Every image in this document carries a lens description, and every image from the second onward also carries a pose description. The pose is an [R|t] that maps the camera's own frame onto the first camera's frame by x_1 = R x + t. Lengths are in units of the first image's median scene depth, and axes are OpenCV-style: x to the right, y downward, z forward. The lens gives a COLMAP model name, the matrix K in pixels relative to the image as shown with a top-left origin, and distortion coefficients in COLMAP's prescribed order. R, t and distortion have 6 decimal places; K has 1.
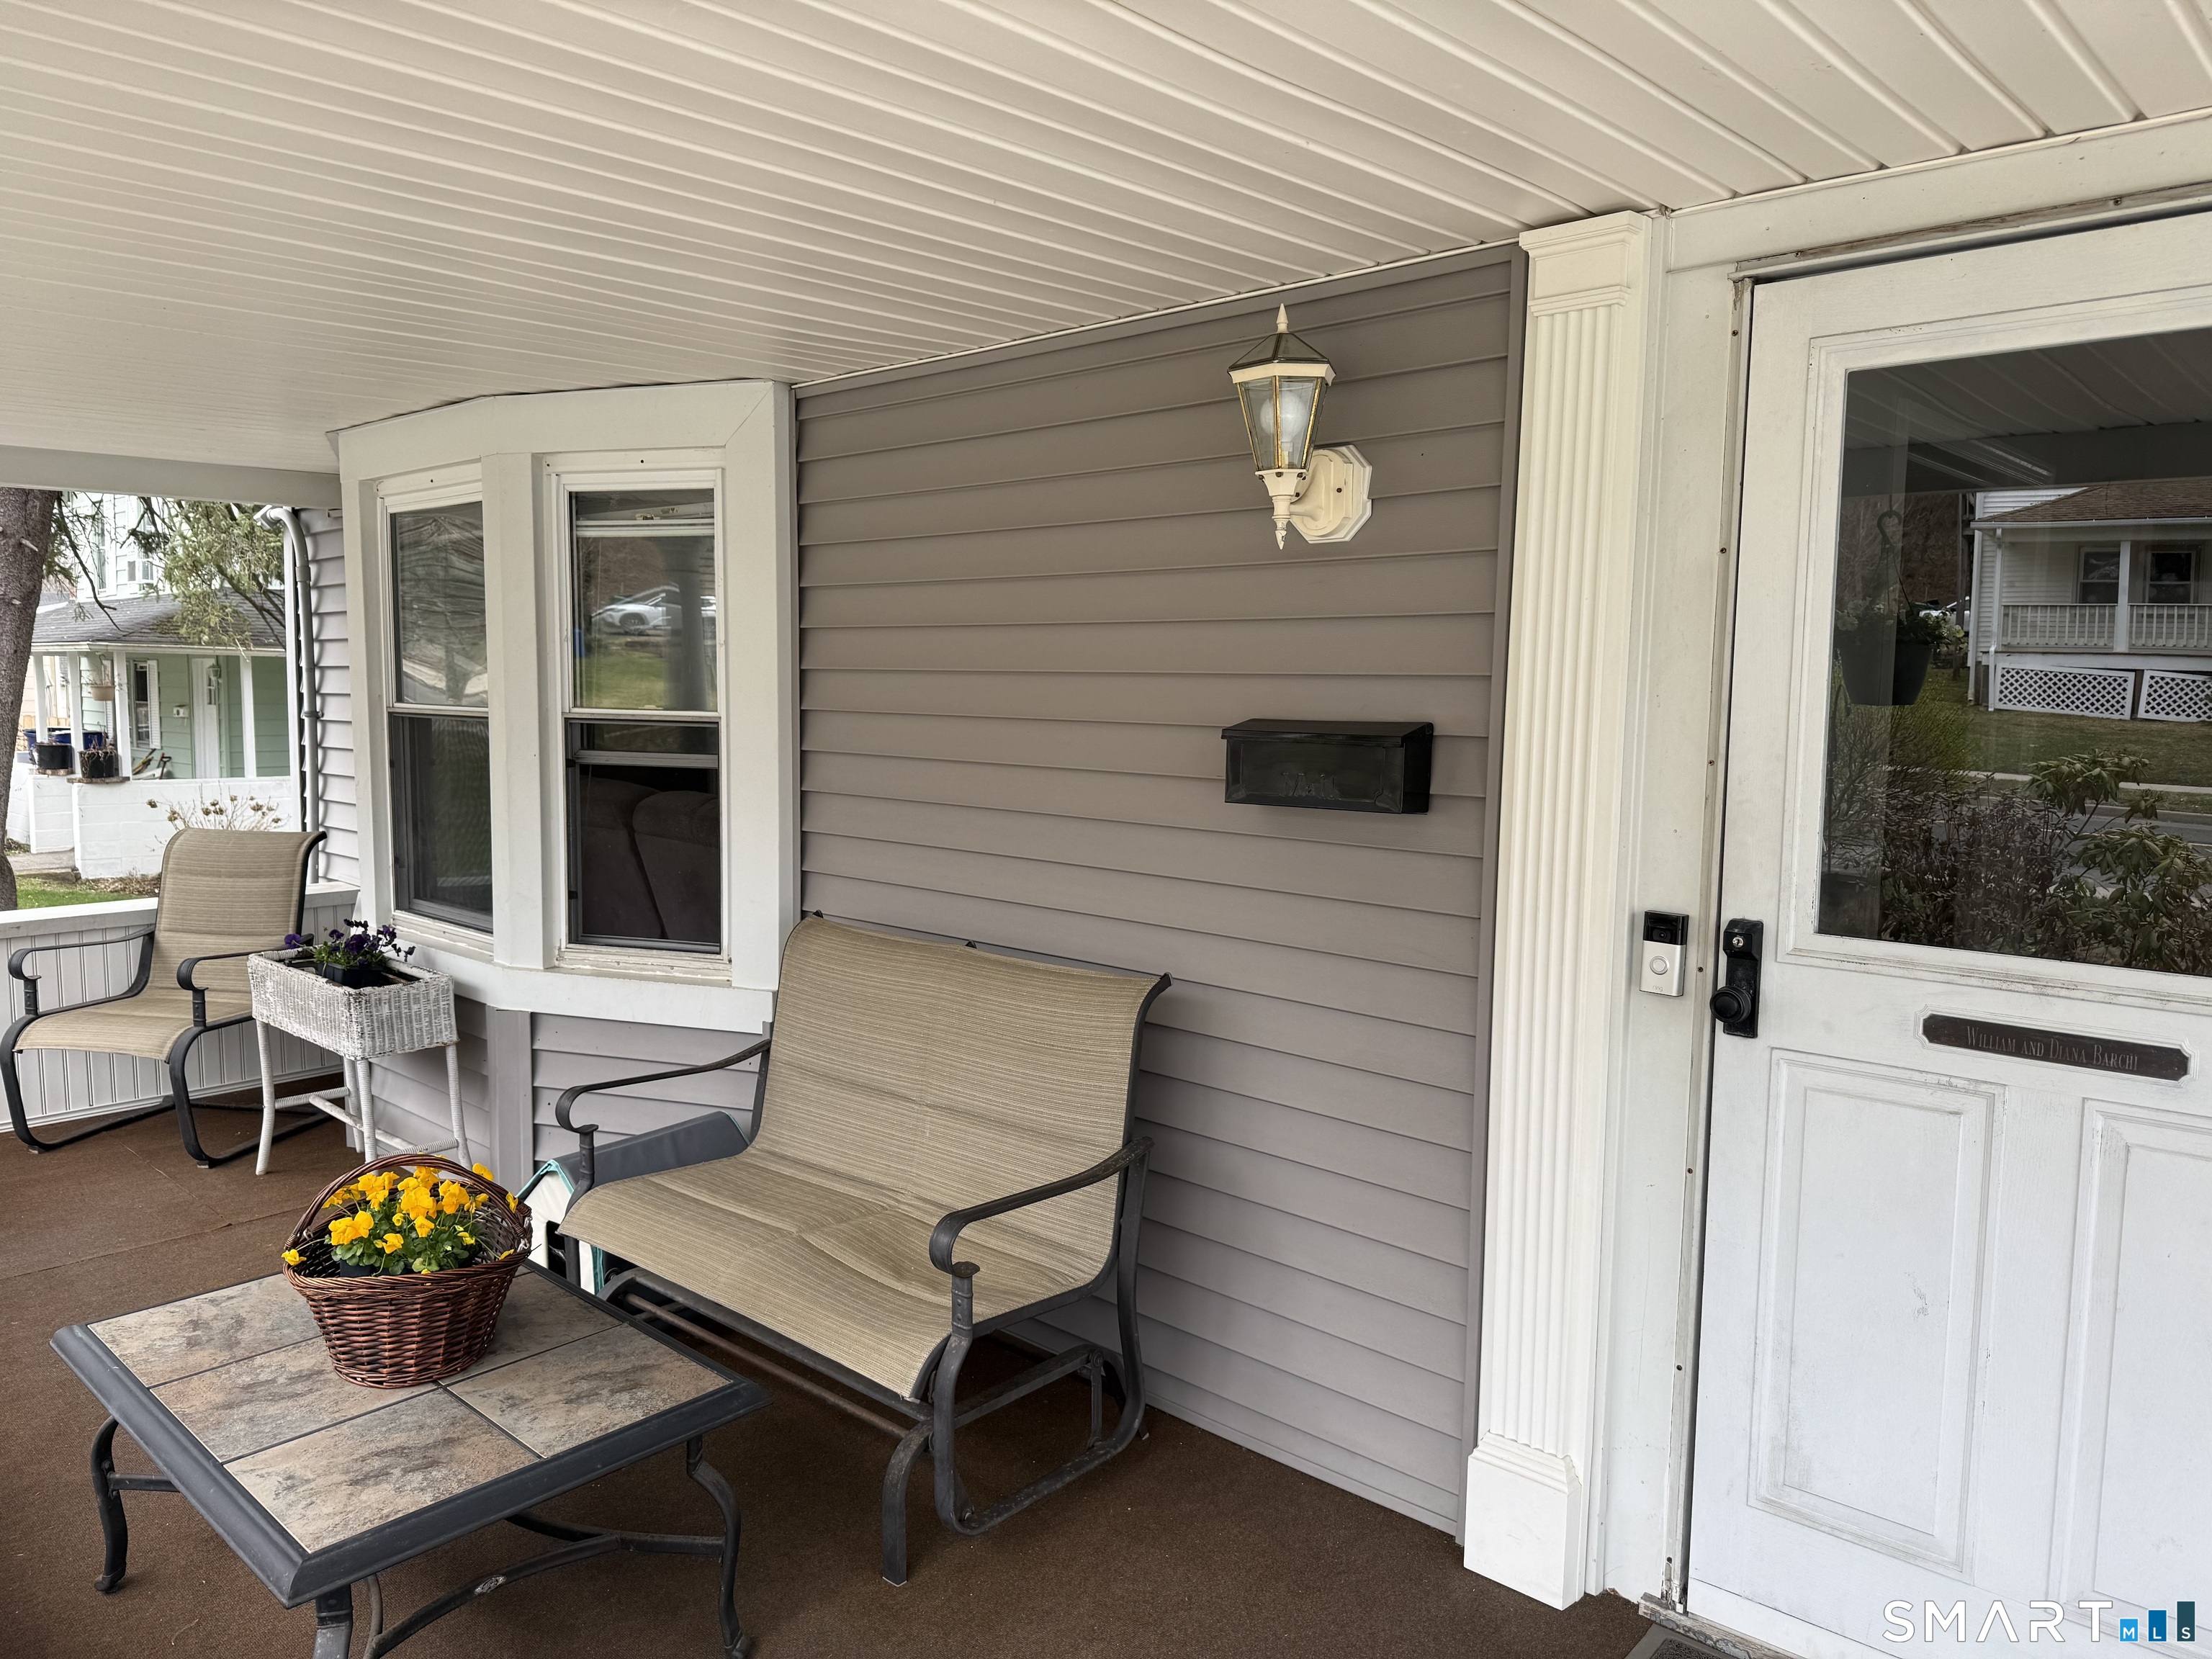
lens RADIAL K [[1549.8, 0, 1098.3], [0, 1549.8, 839.8], [0, 0, 1]] dist [0.040477, -0.045239]
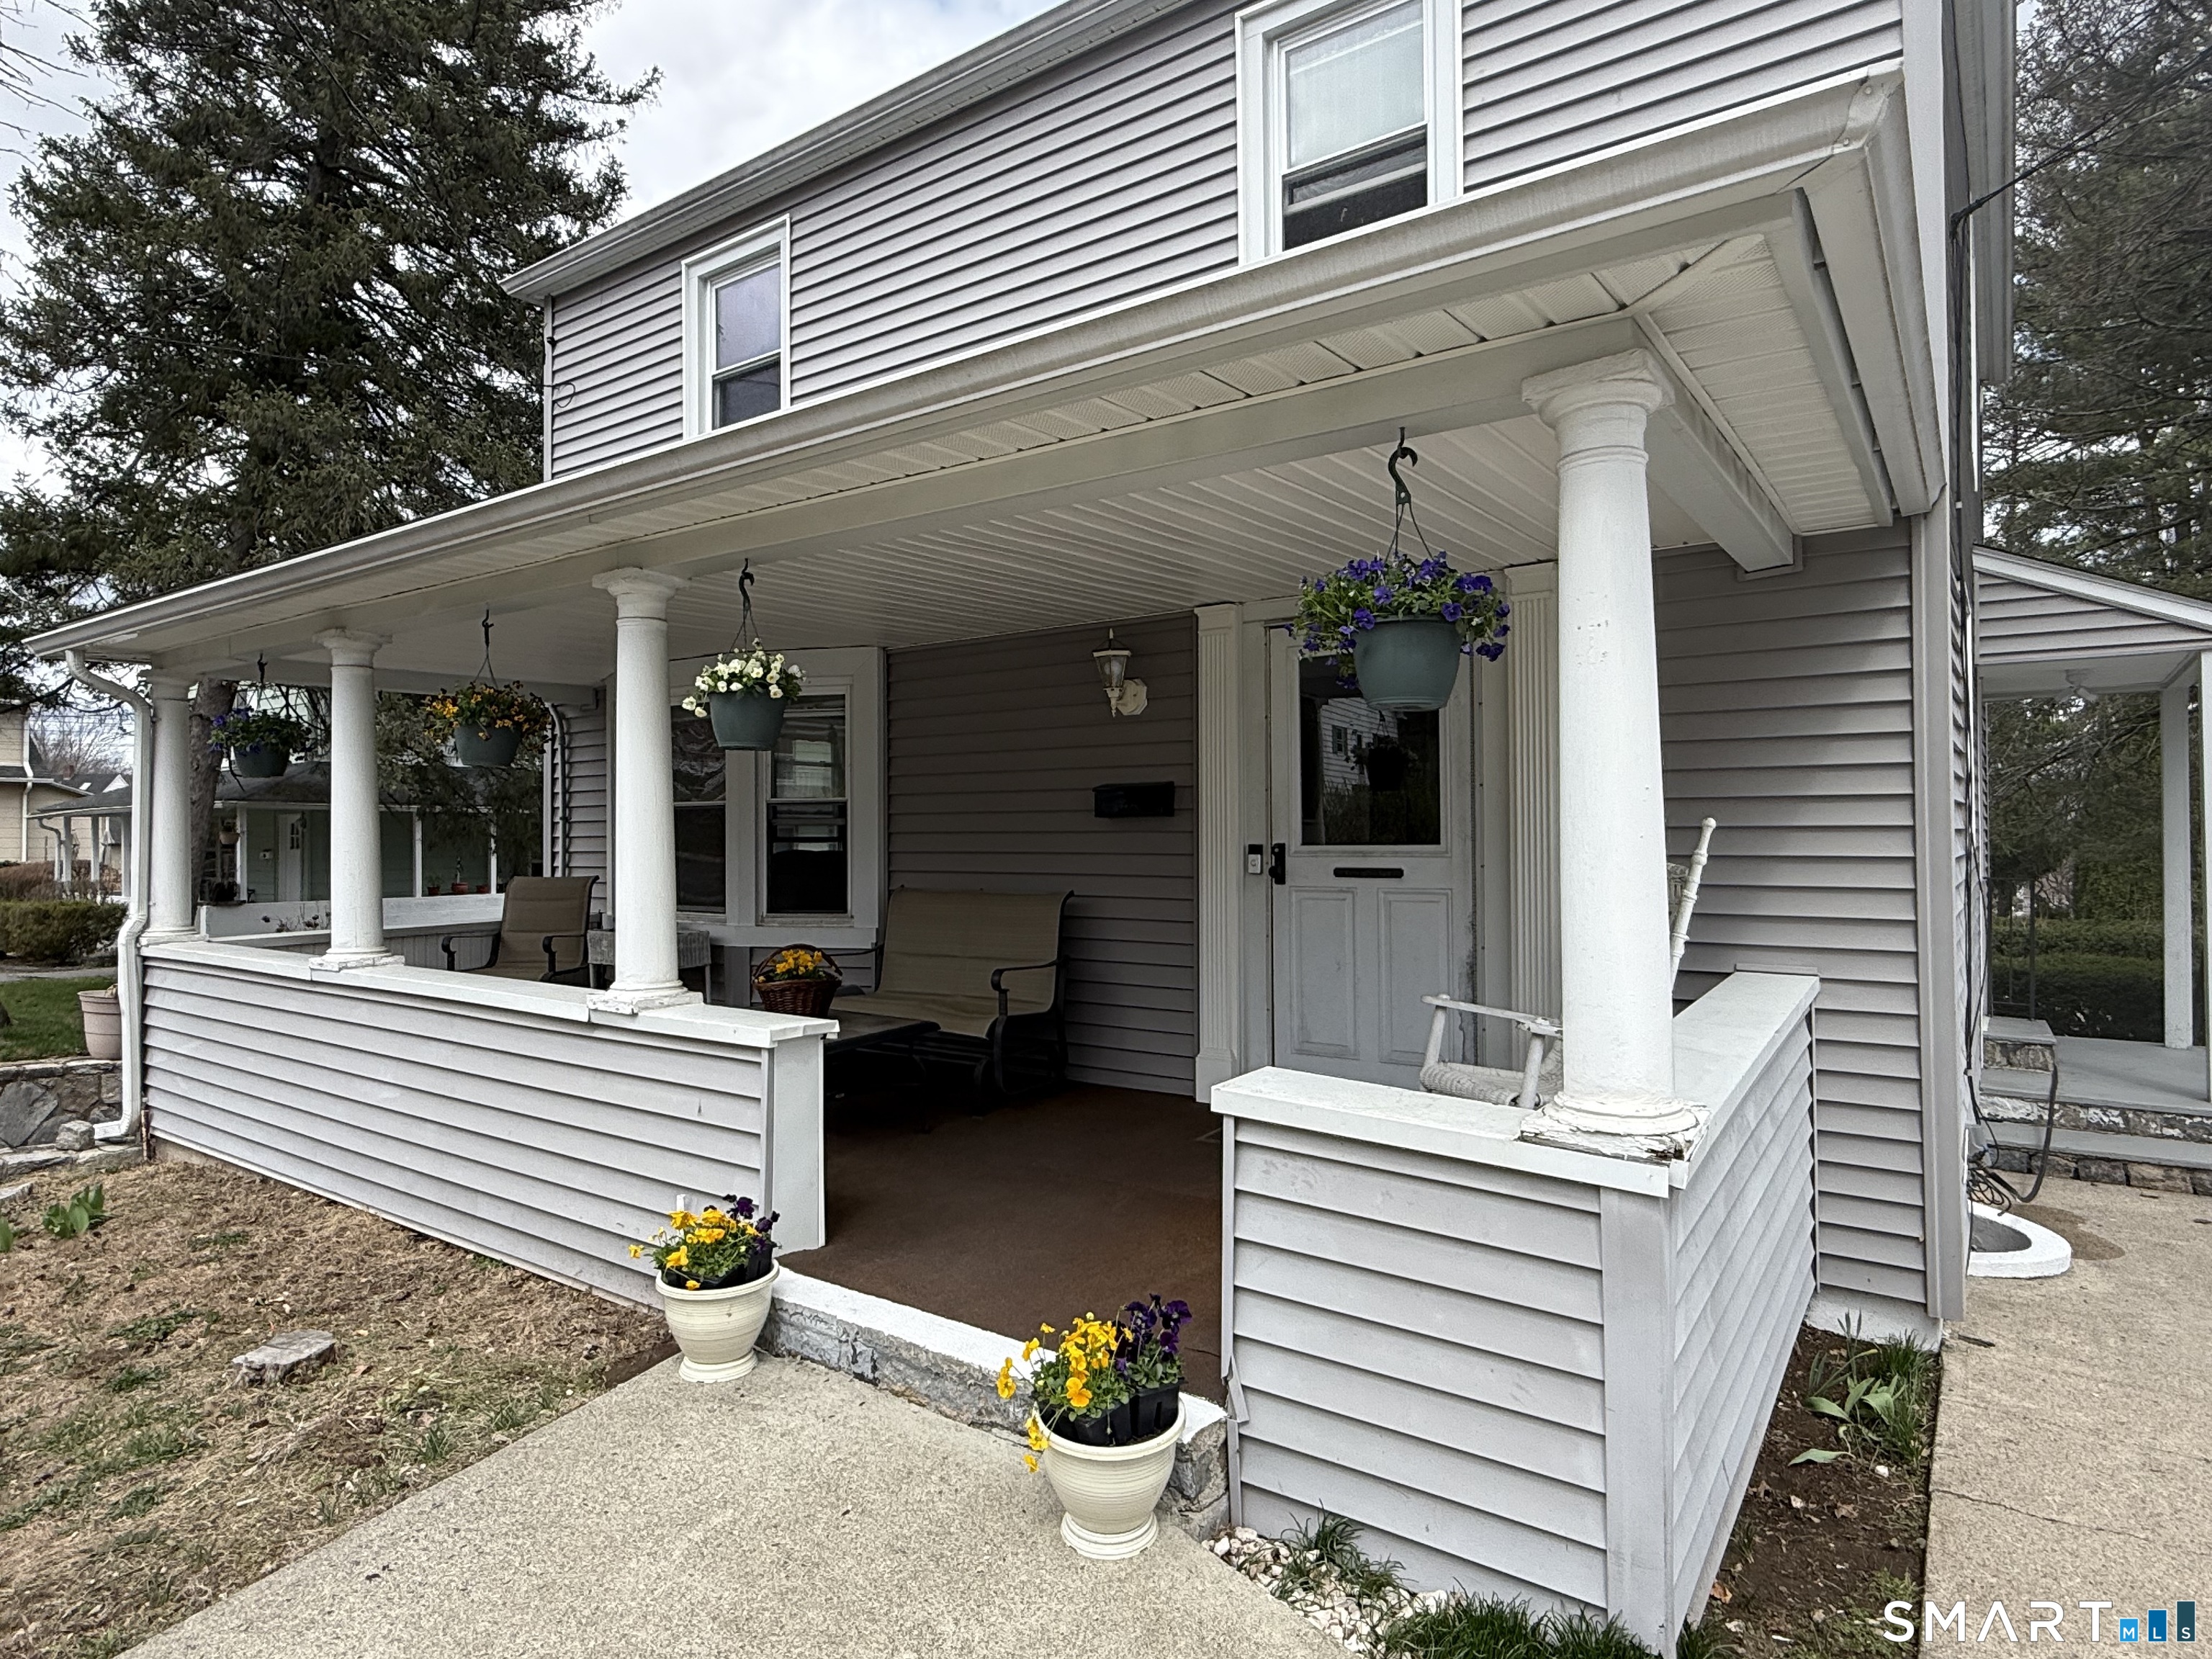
lens RADIAL K [[1254.1, 0, 1106.1], [0, 1254.1, 815.0], [0, 0, 1]] dist [0.001019, 0.001644]
pose [[0.991101, -0.017020, 0.132023, -0.180595], [0.032279, 0.992920, -0.114314, 0.220976], [-0.129142, 0.117558, 0.984633, -1.082470]]
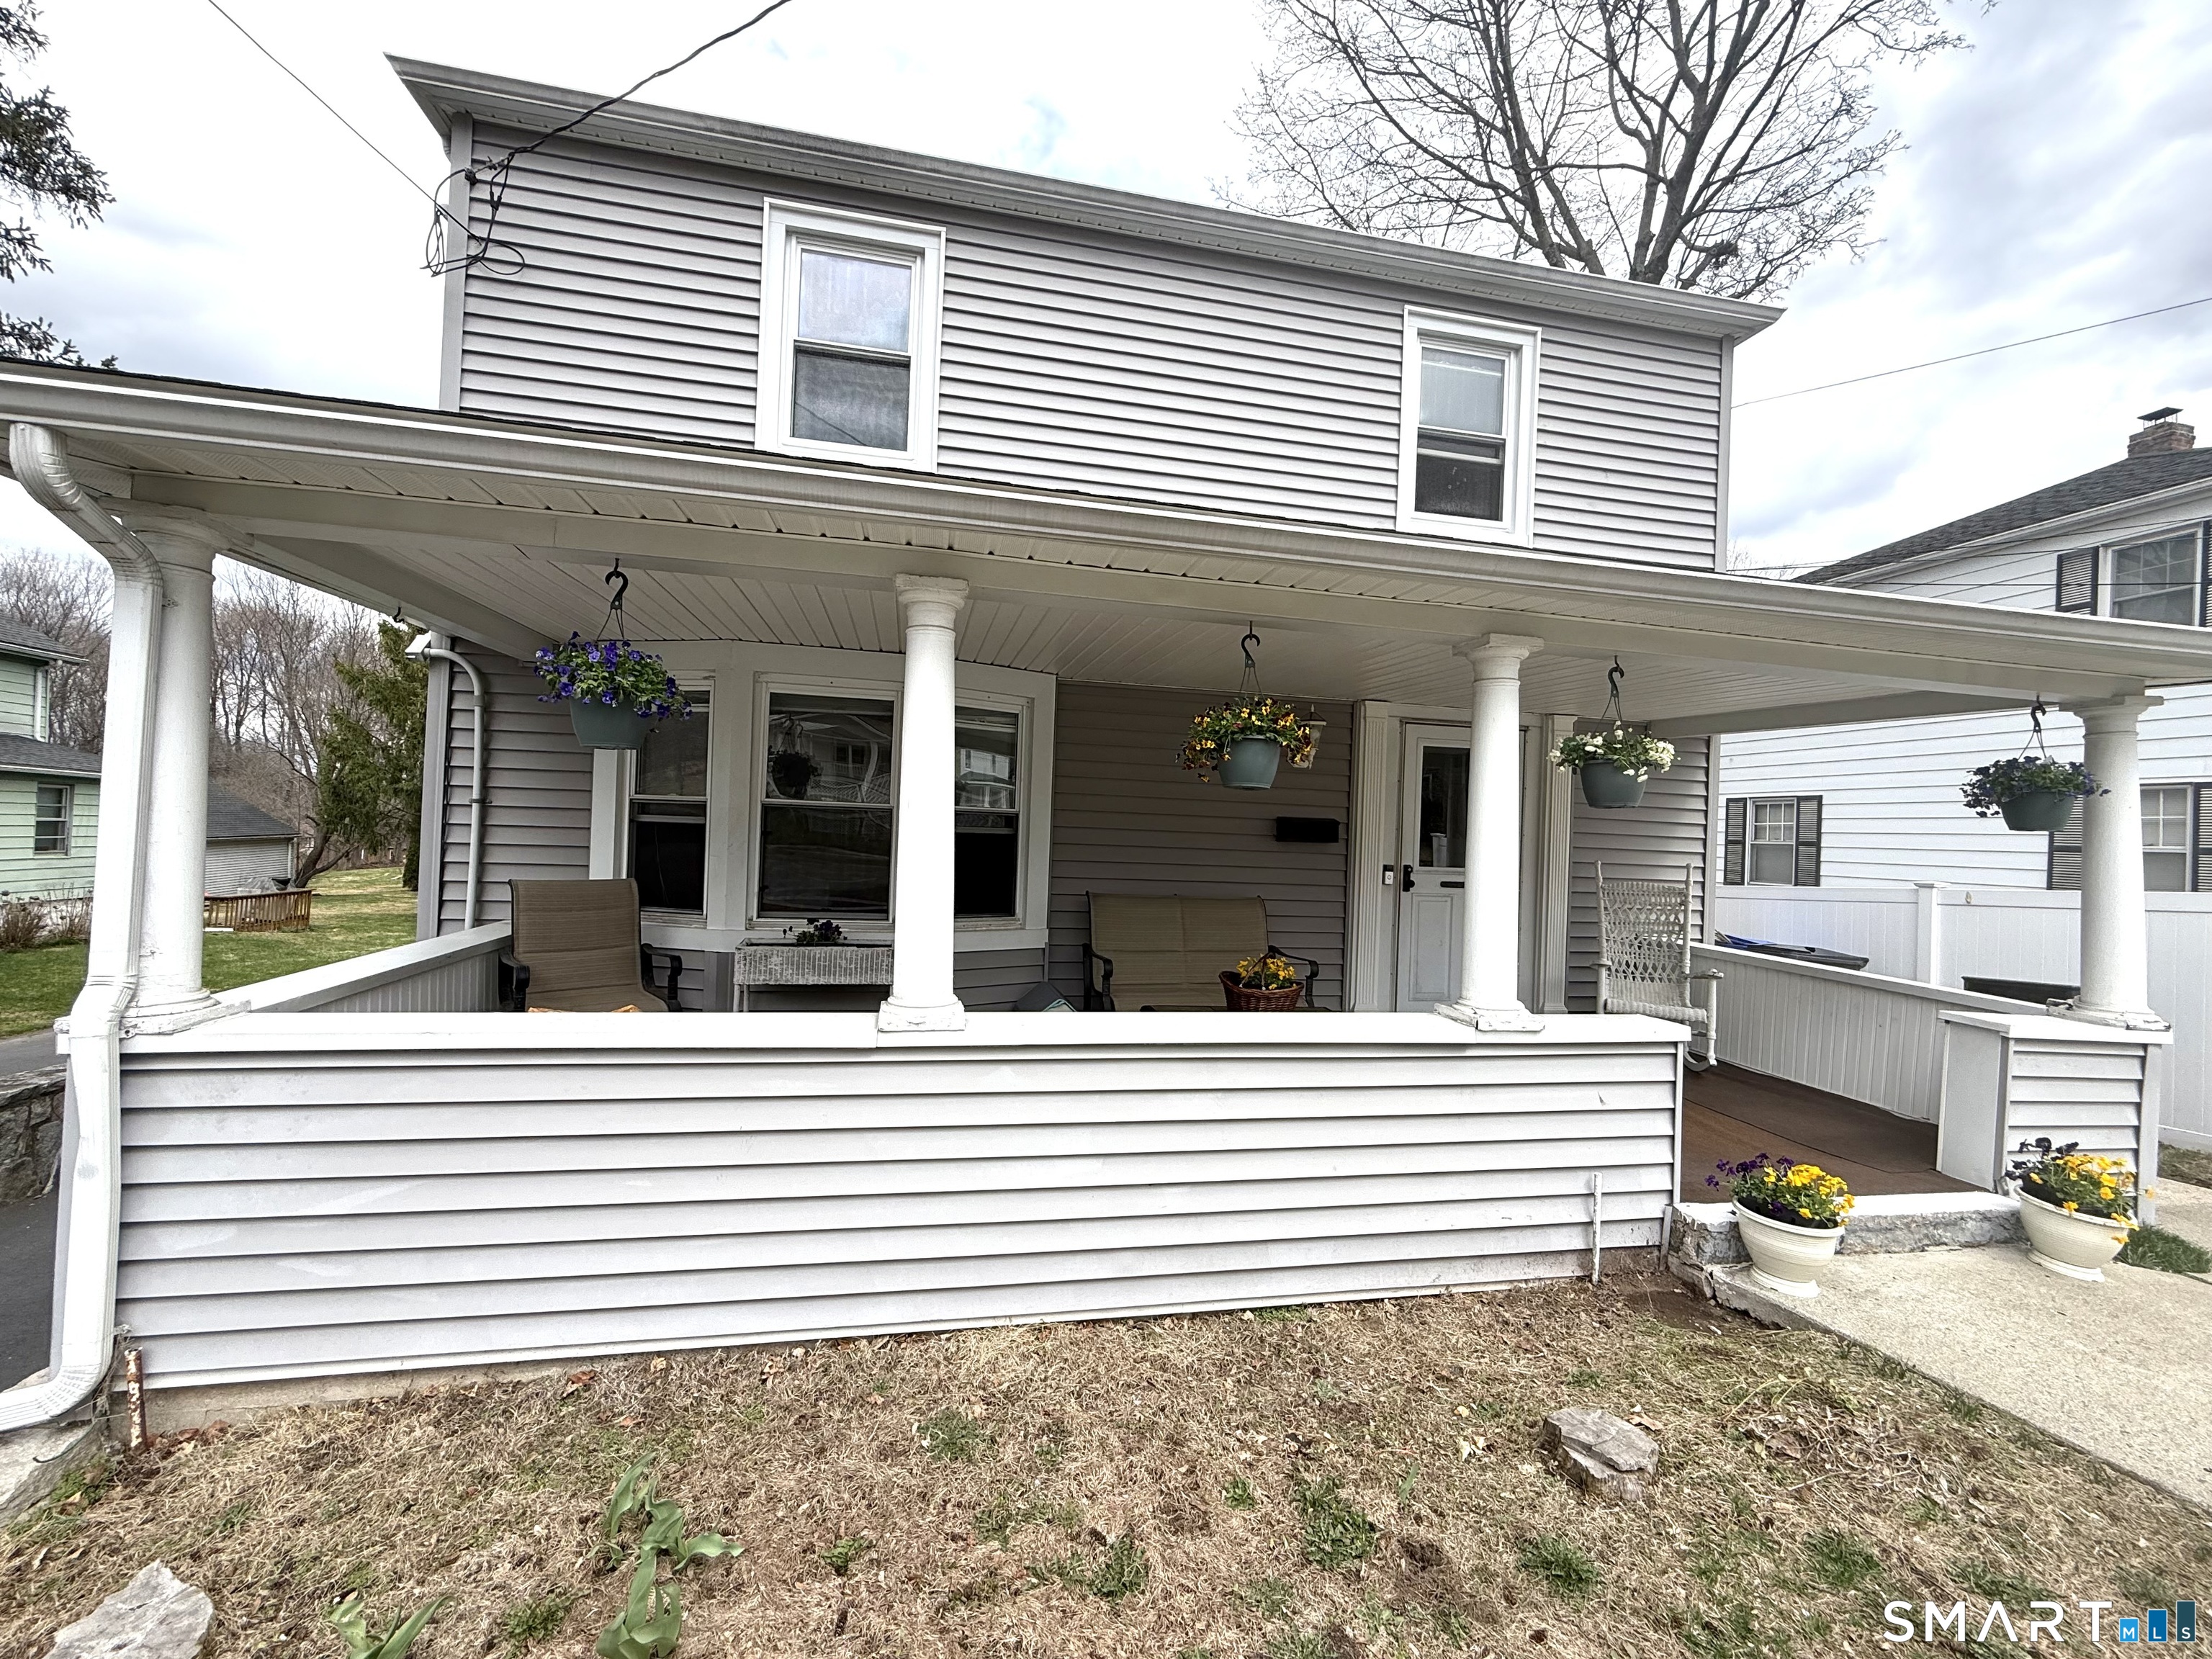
lens RADIAL K [[874.2, 0, 1097.3], [0, 874.2, 828.9], [0, 0, 1]] dist [0.000003, 0.000174]
pose [[0.579176, 0.011897, 0.815116, -1.832952], [0.051910, 0.997326, -0.051441, 0.028173], [-0.813548, 0.072106, 0.577009, 0.241999]]
